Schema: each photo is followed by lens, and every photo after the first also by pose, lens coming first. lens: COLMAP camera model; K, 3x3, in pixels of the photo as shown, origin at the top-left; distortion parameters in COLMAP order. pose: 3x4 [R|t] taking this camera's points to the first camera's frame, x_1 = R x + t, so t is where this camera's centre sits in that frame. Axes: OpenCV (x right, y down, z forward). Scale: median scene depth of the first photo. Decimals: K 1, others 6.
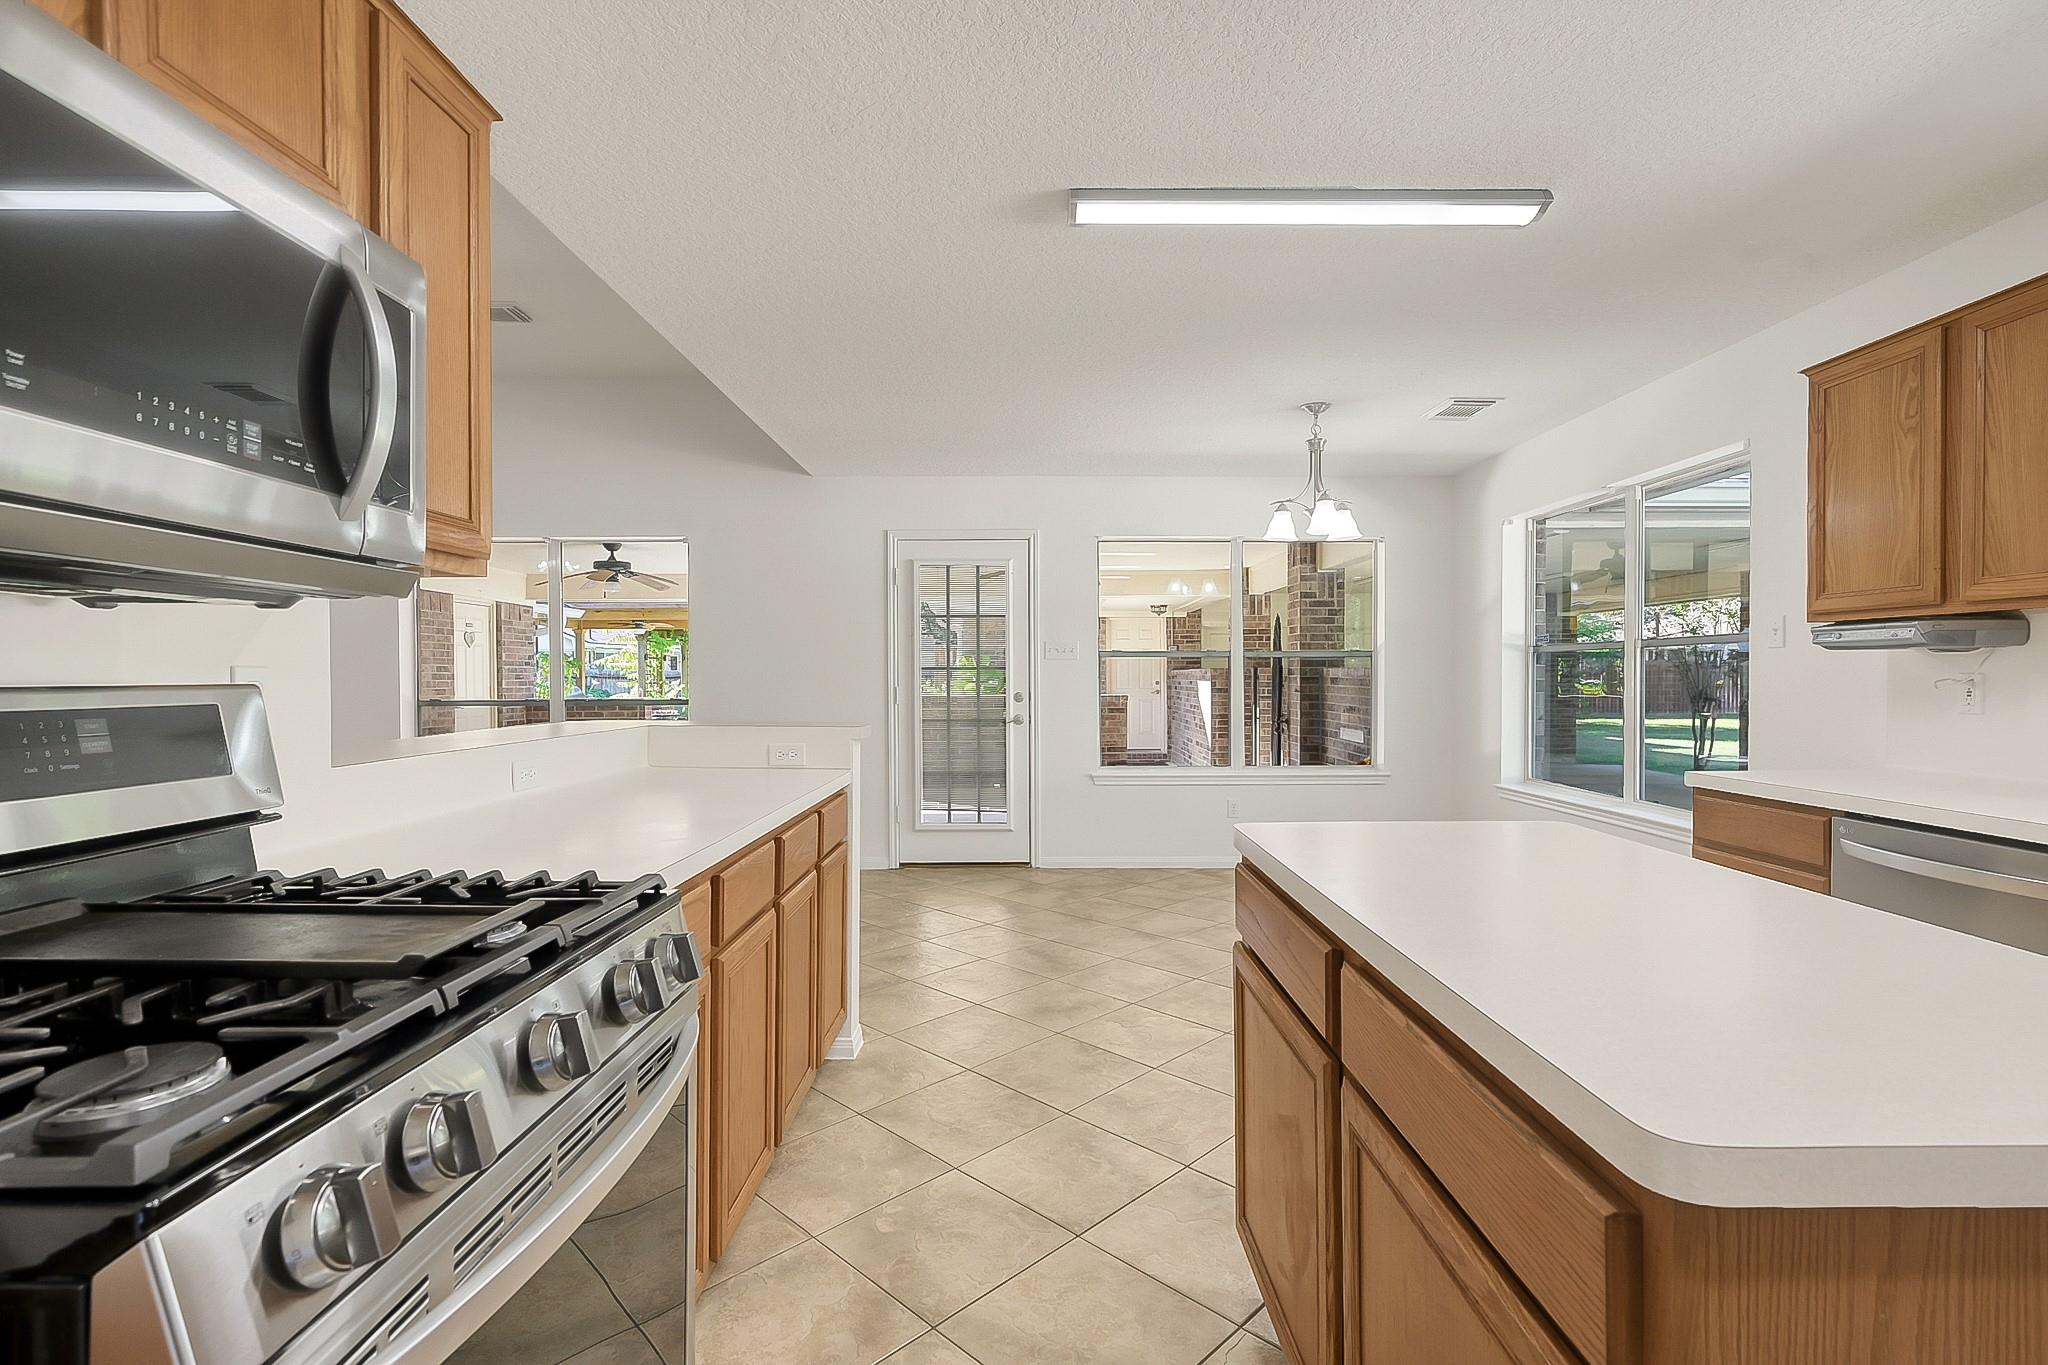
lens RADIAL K [[917.0, 0, 1036.8], [0, 917.0, 681.8], [0, 0, 1]] dist [0.000691, -0.000066]
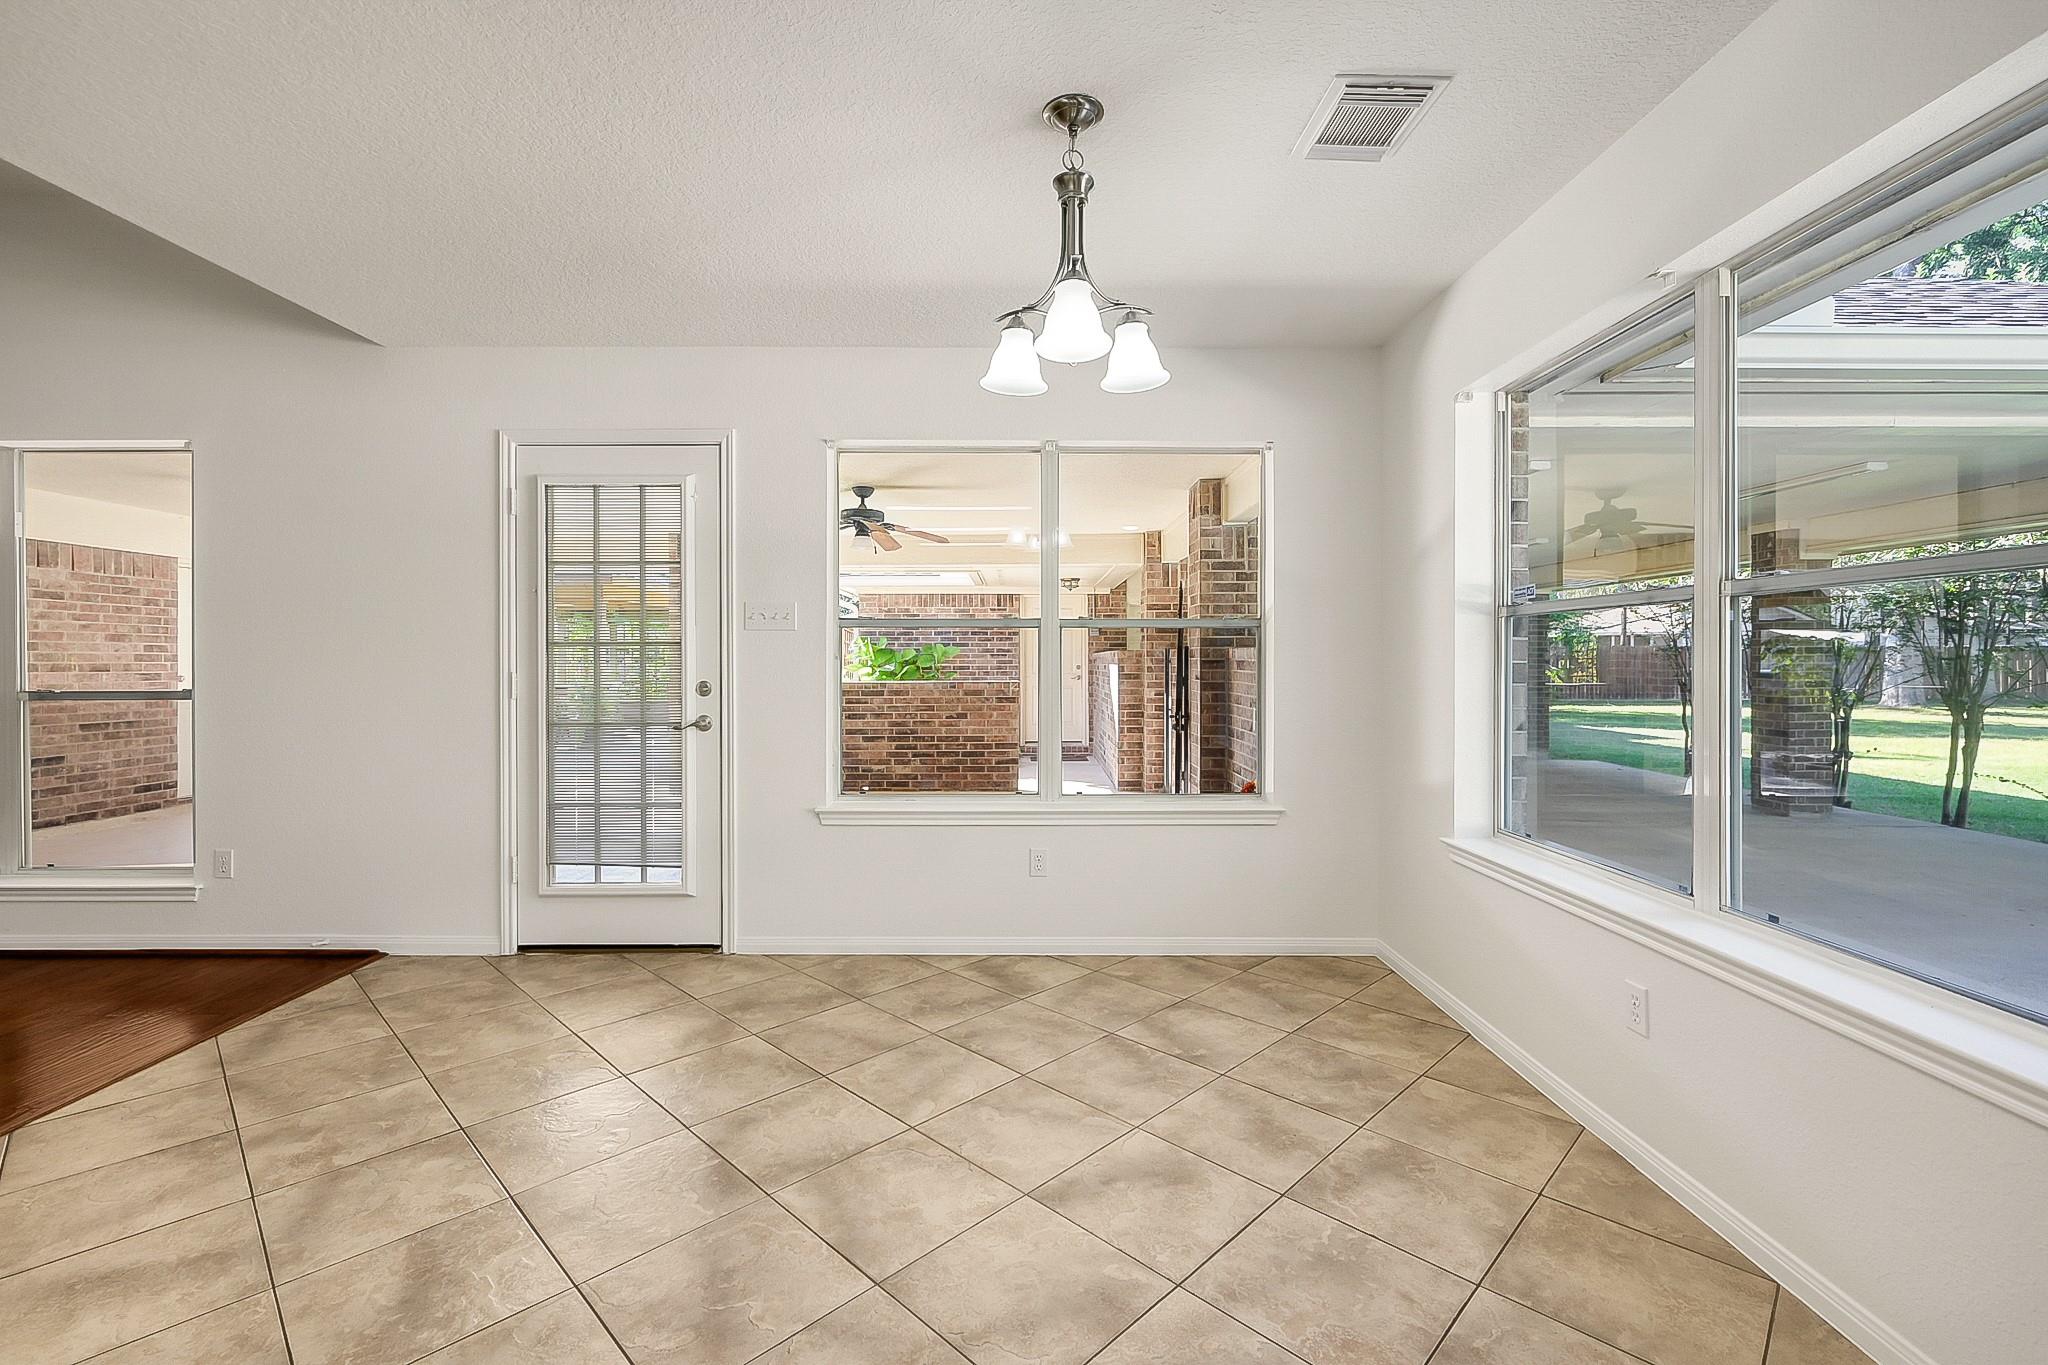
lens RADIAL K [[865.0, 0, 1019.5], [0, 865.0, 661.5], [0, 0, 1]] dist [0.003955, 0.000388]
pose [[0.999964, 0.001431, -0.008416, 0.140627], [-0.001478, 0.999983, -0.005589, 0.000557], [0.008408, 0.005601, 0.999949, 0.266446]]
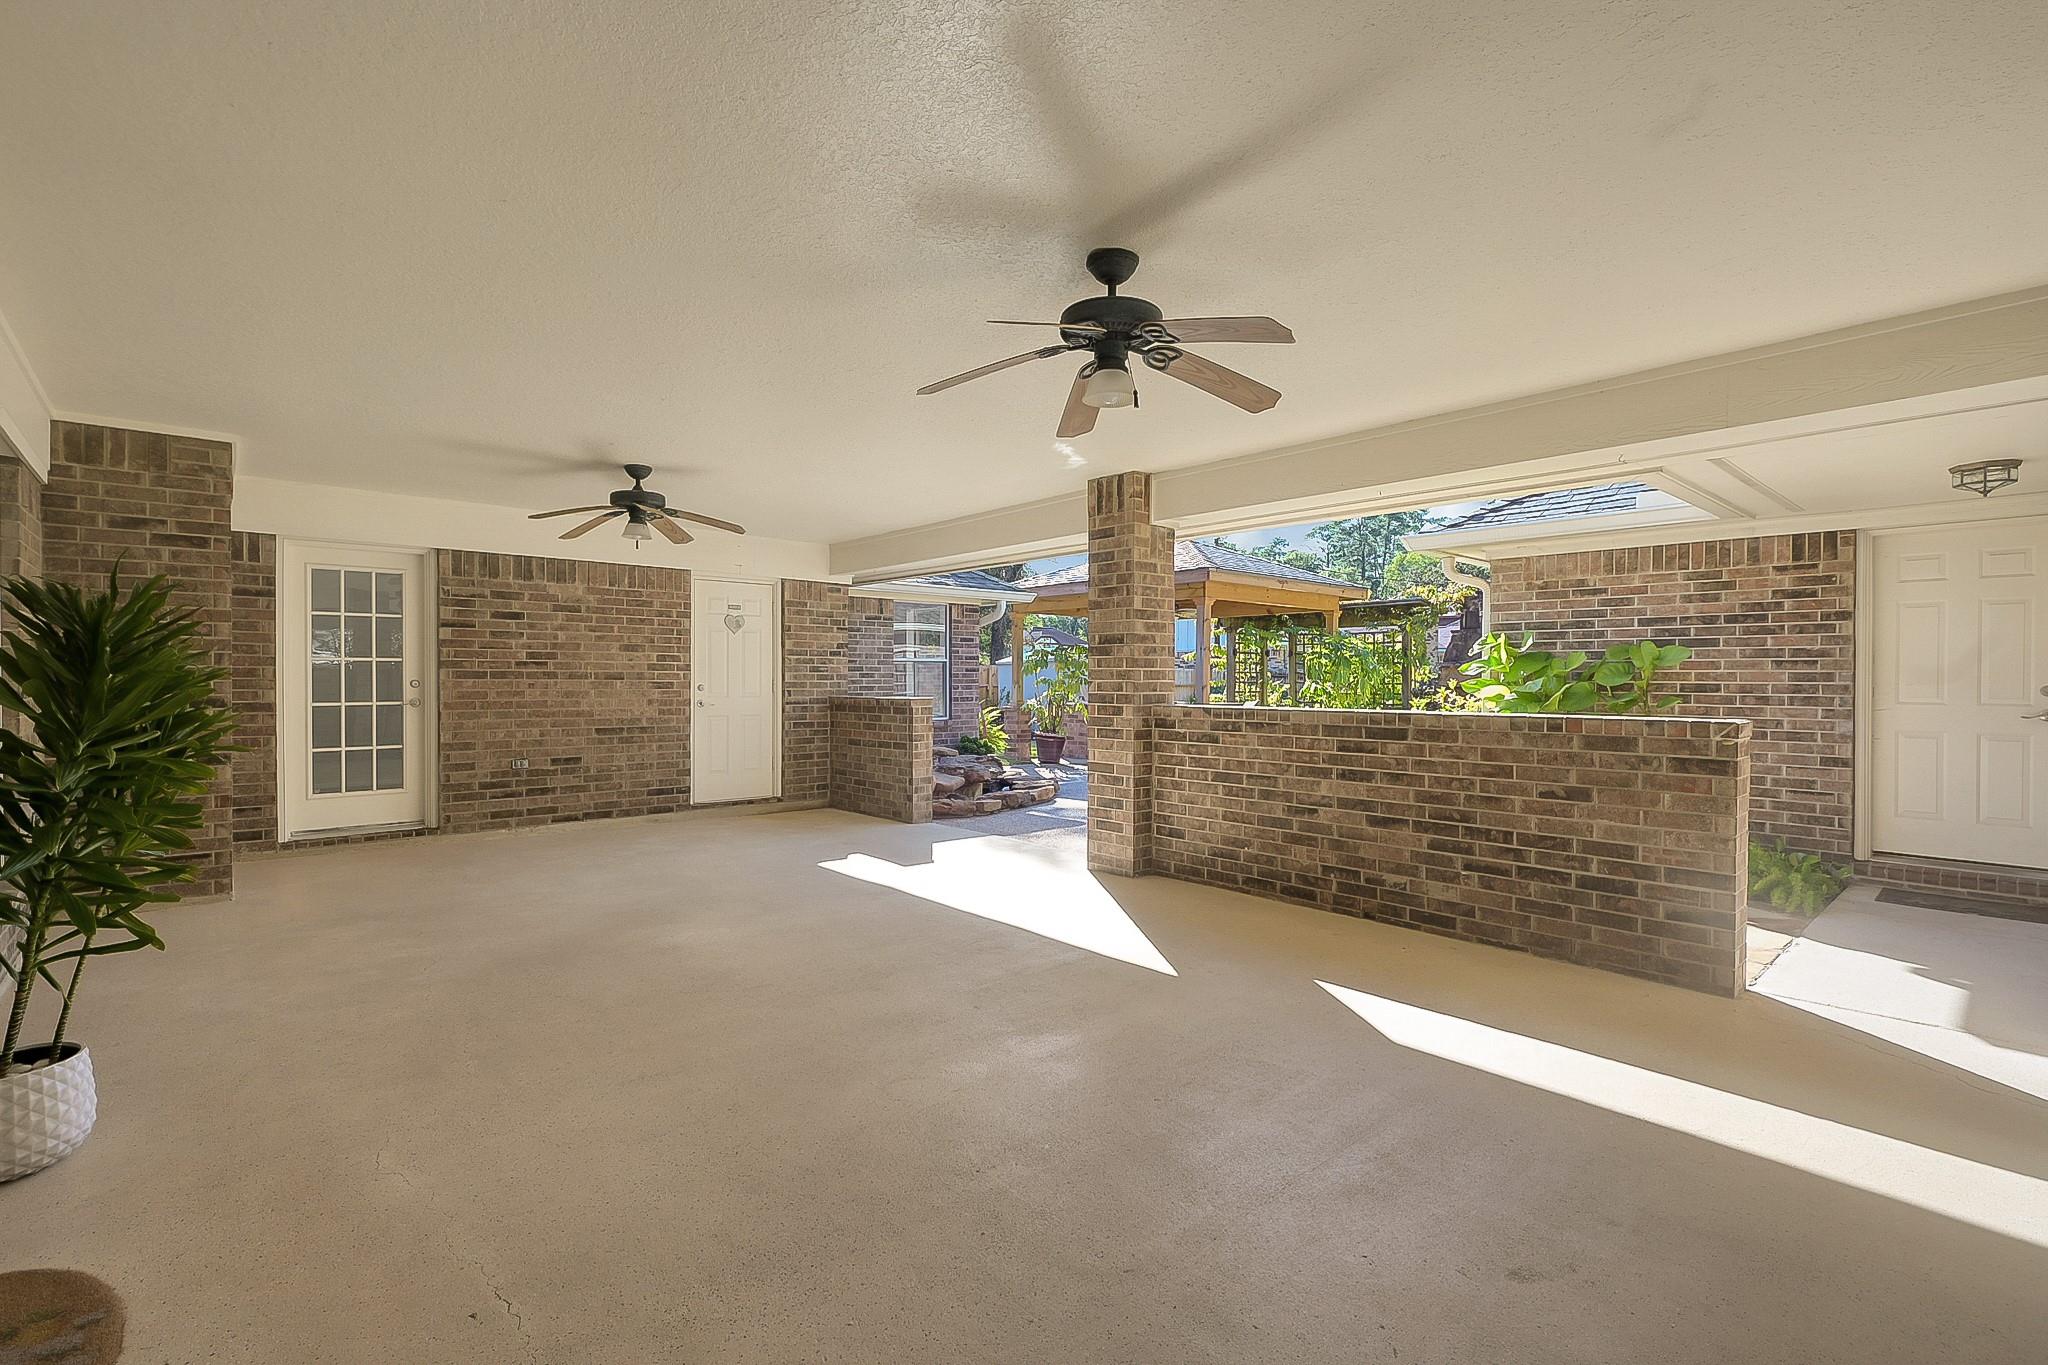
lens RADIAL K [[917.0, 0, 1030.1], [0, 917.0, 679.4], [0, 0, 1]] dist [0.000691, -0.000066]
pose [[0.668724, 0.006980, -0.743478, 0.231559], [-0.011021, 0.999939, -0.000526, 0.002446], [0.743429, 0.008546, 0.668760, 0.768931]]
